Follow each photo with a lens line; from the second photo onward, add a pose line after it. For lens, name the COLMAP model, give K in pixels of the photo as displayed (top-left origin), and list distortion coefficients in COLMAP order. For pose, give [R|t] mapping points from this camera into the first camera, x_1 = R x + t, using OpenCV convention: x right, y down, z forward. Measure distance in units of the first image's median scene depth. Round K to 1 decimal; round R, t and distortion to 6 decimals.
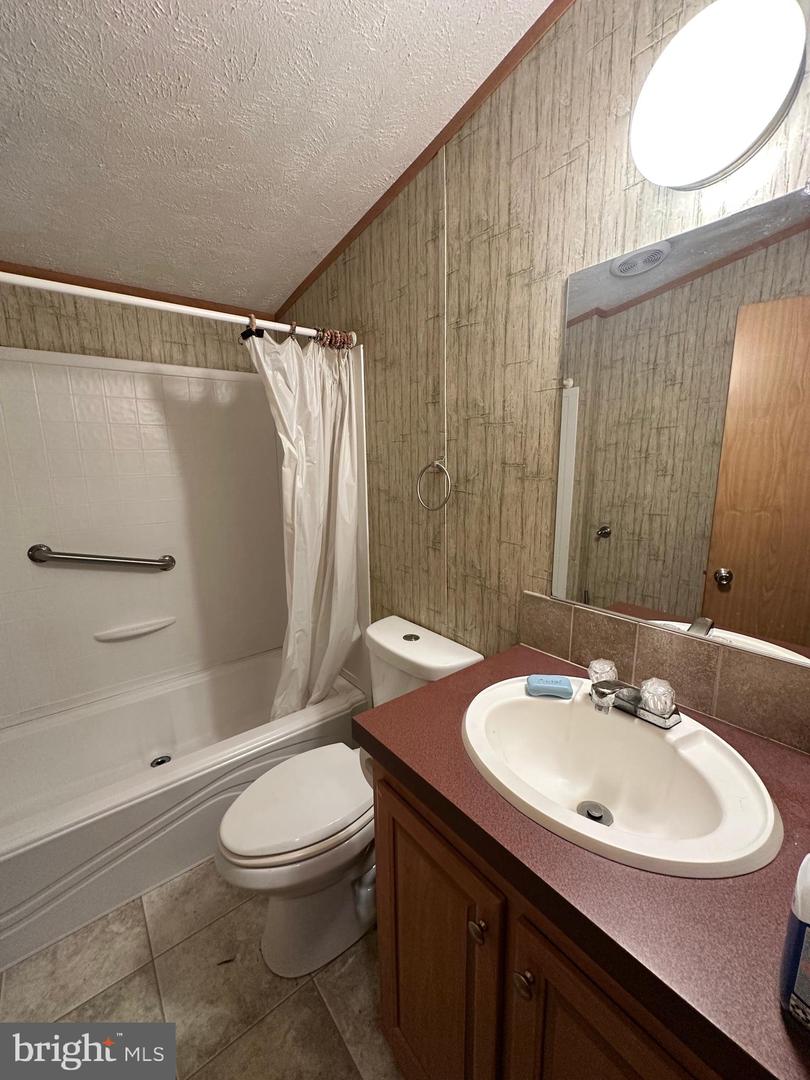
lens RADIAL K [[431.4, 0, 405.1], [0, 431.4, 538.3], [0, 0, 1]] dist [-0.002305, 0.000380]
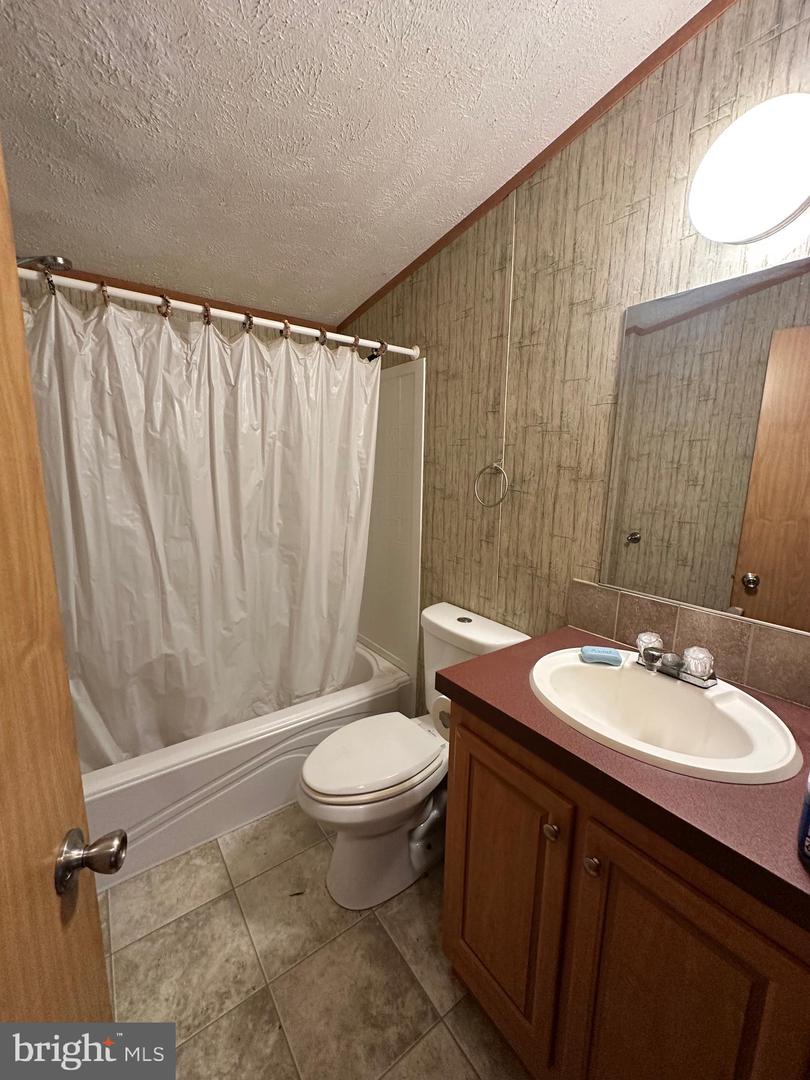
lens RADIAL K [[431.4, 0, 405.4], [0, 431.4, 538.0], [0, 0, 1]] dist [-0.002305, 0.000380]
pose [[0.998721, 0.037498, -0.033905, -0.127227], [-0.037920, 0.999210, -0.011890, 0.042883], [0.033432, 0.013160, 0.999354, -0.147230]]
